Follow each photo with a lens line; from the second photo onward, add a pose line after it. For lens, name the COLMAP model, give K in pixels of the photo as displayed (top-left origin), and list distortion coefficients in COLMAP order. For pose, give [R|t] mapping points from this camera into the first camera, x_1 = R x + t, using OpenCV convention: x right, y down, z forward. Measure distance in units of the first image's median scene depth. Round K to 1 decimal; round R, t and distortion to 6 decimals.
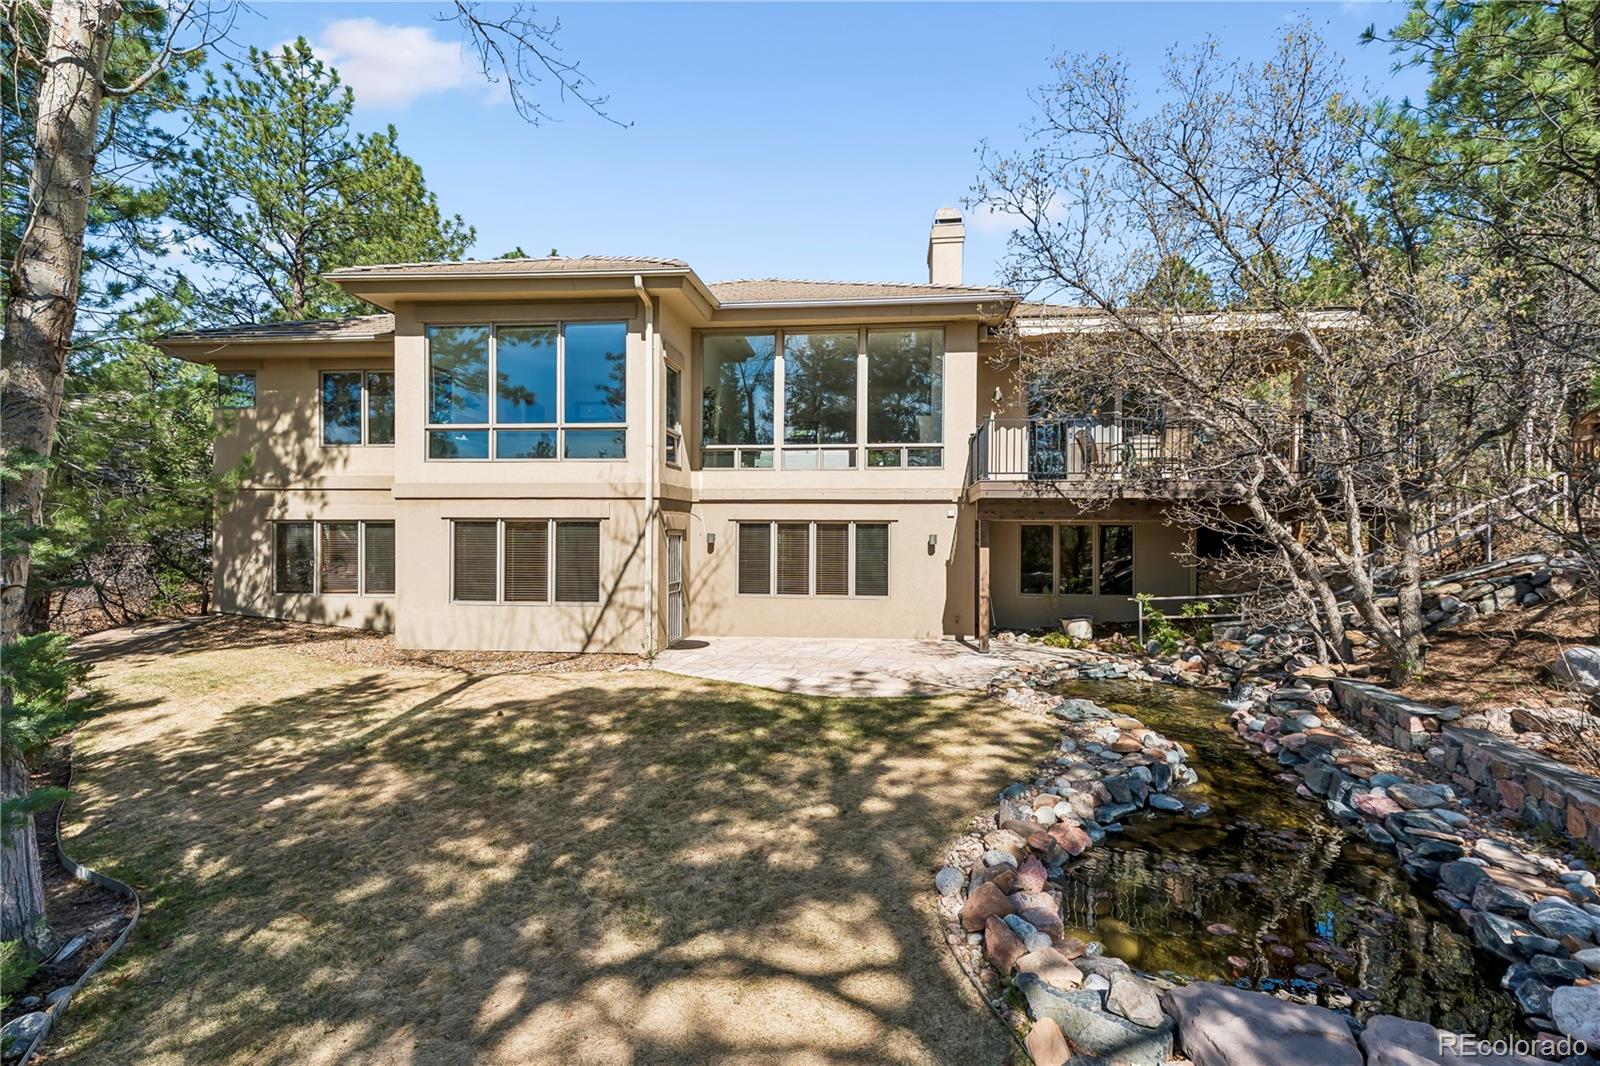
lens RADIAL K [[733.3, 0, 794.0], [0, 733.3, 533.5], [0, 0, 1]] dist [0.002349, -0.000270]
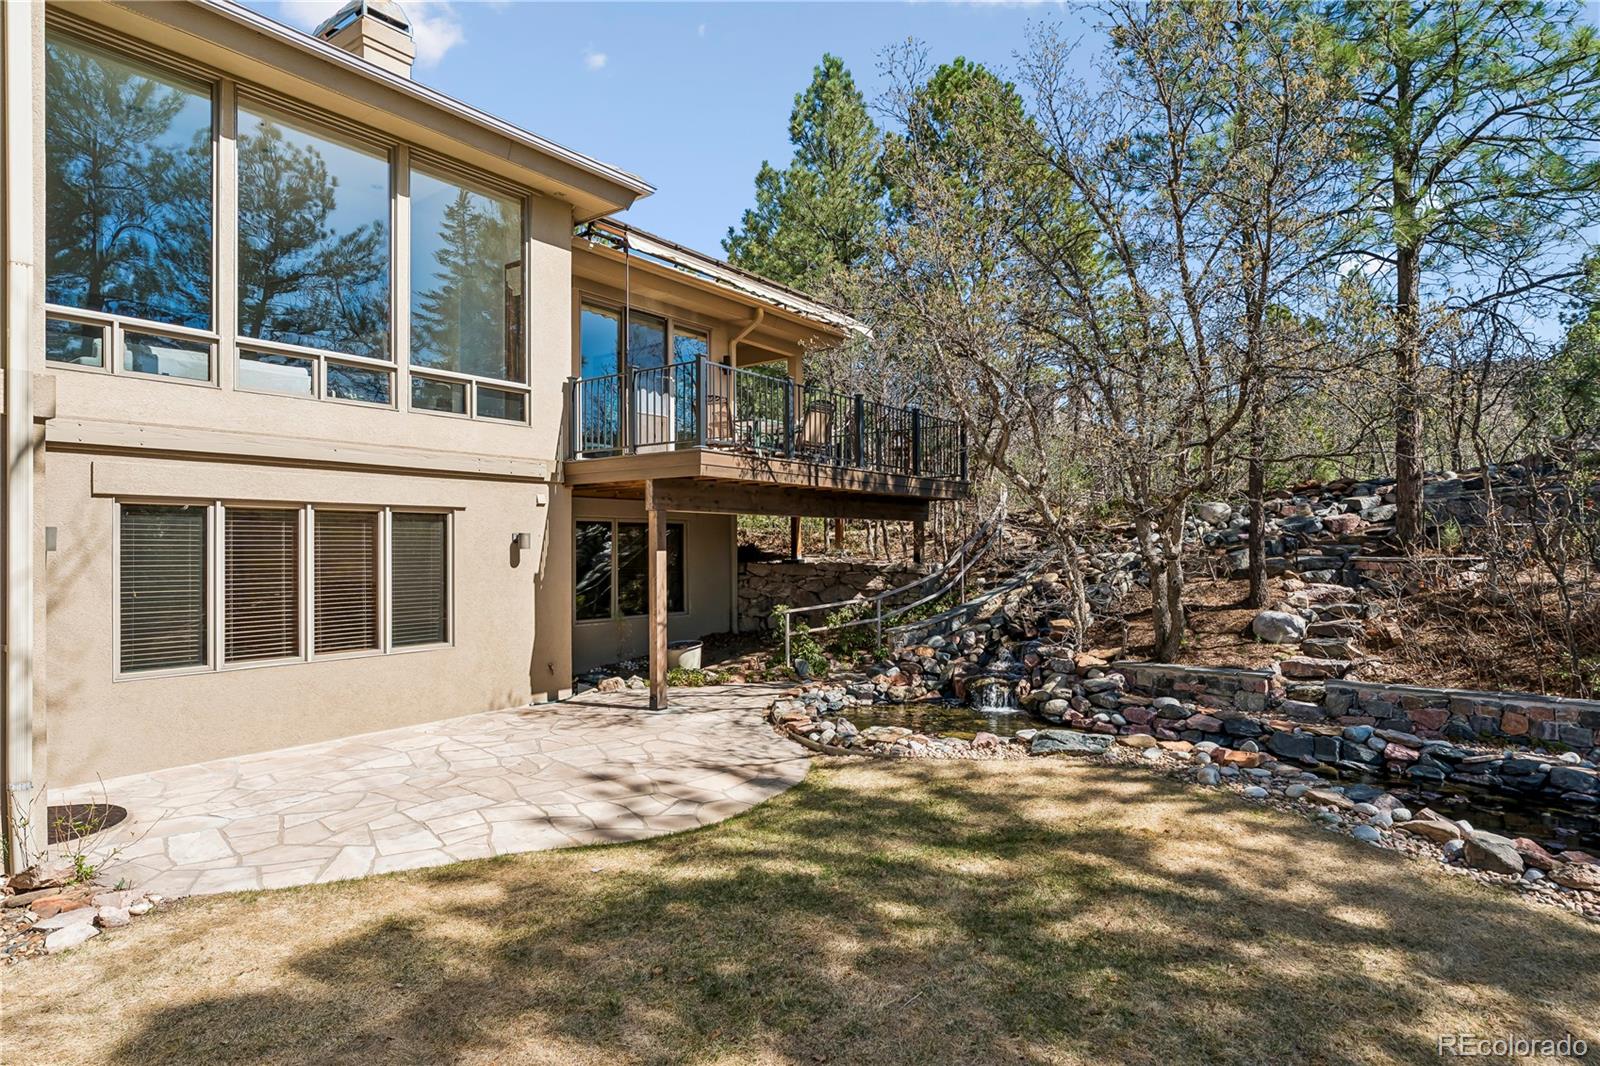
lens RADIAL K [[910.1, 0, 796.5], [0, 910.1, 534.5], [0, 0, 1]] dist [-0.004364, 0.004947]
pose [[0.481294, 0.003583, 0.876552, -0.608275], [0.004796, 0.999966, -0.006720, 0.015764], [-0.876546, 0.007438, 0.481260, 0.736347]]
